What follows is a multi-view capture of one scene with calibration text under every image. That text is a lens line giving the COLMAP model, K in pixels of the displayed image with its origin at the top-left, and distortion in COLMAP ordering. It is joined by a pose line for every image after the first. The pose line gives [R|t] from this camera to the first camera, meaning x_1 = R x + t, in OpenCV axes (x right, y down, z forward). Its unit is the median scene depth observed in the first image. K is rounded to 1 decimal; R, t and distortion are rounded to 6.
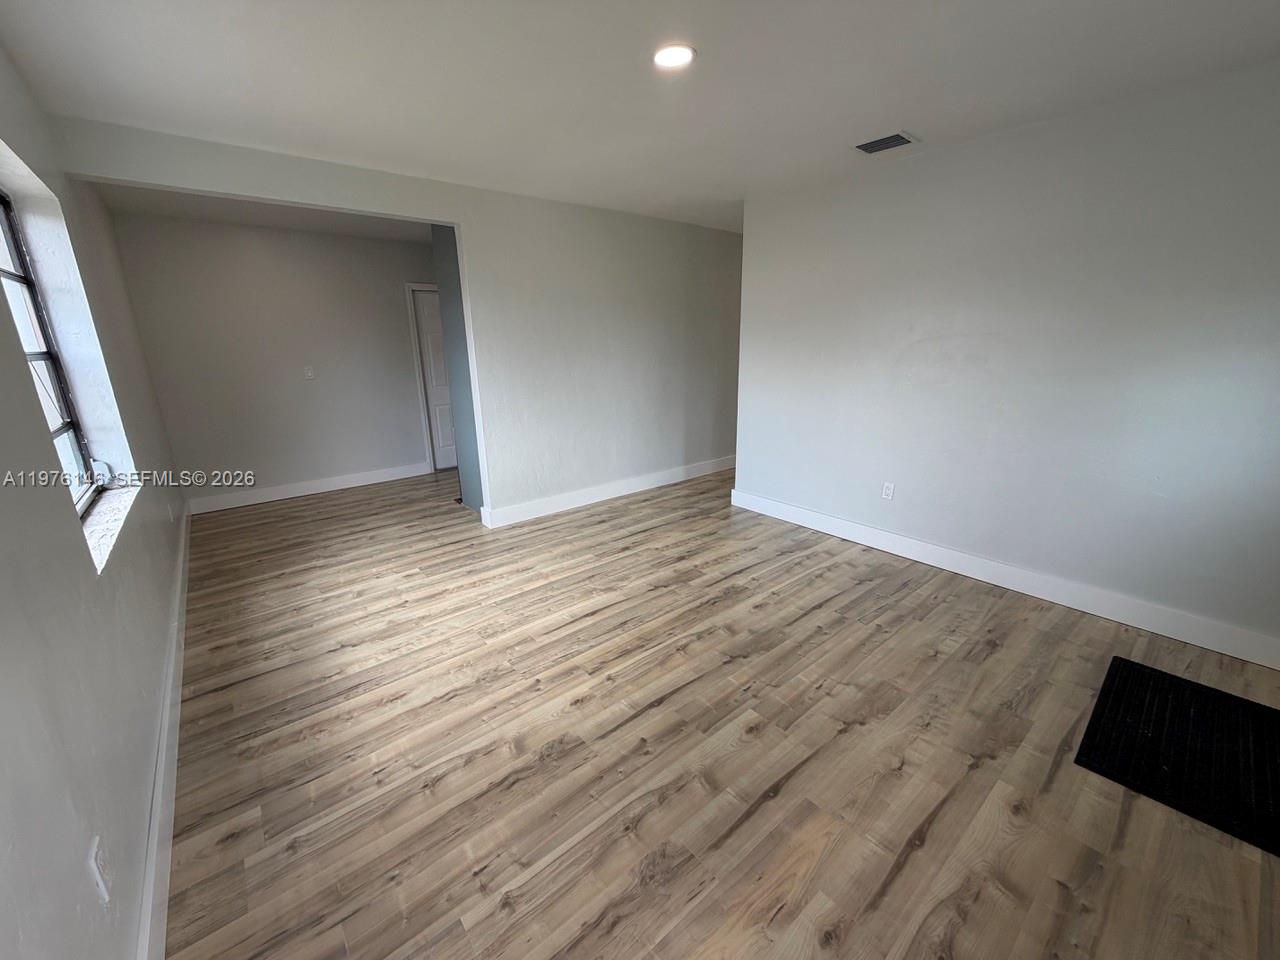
lens RADIAL K [[503.6, 0, 647.6], [0, 503.6, 485.3], [0, 0, 1]] dist [-0.009991, -0.000187]
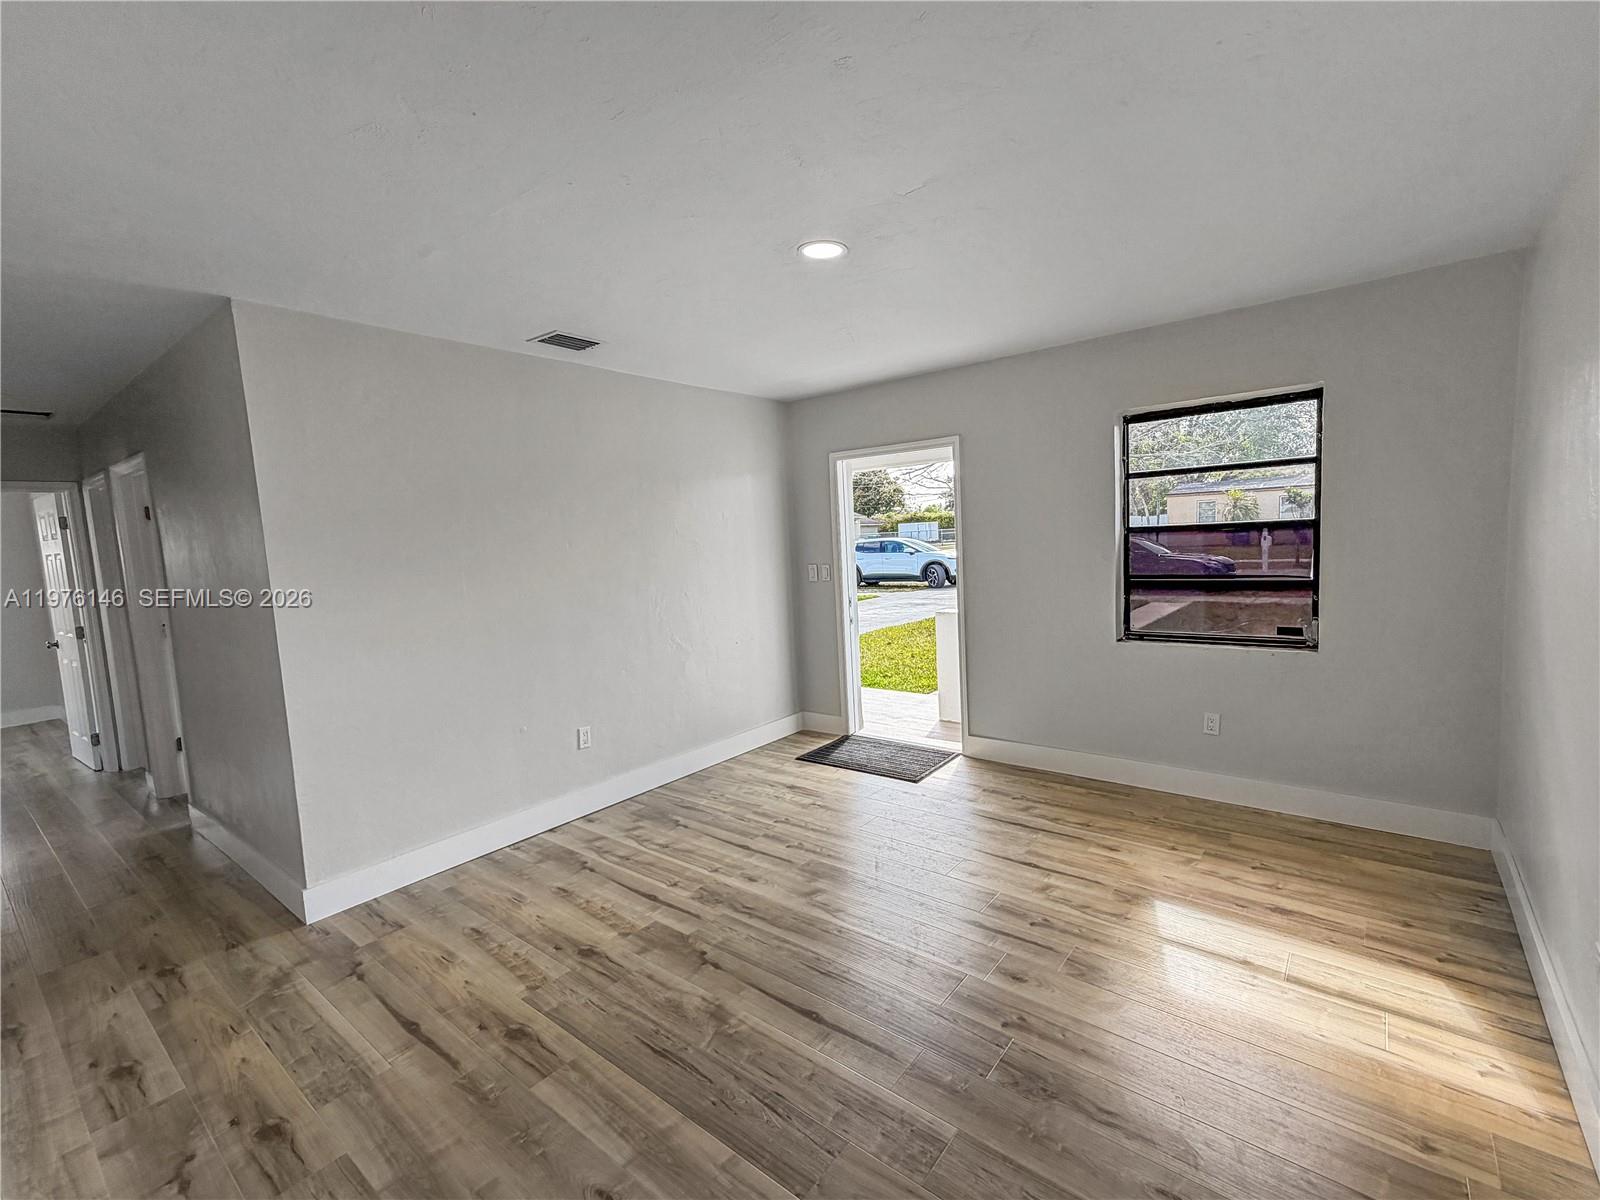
lens RADIAL K [[724.9, 0, 811.7], [0, 724.9, 585.8], [0, 0, 1]] dist [0.011158, 0.000206]
pose [[-0.202059, -0.048855, 0.978154, -0.726695], [0.326740, 0.938171, 0.114353, -0.231201], [-0.923262, 0.342708, -0.173603, 0.816920]]
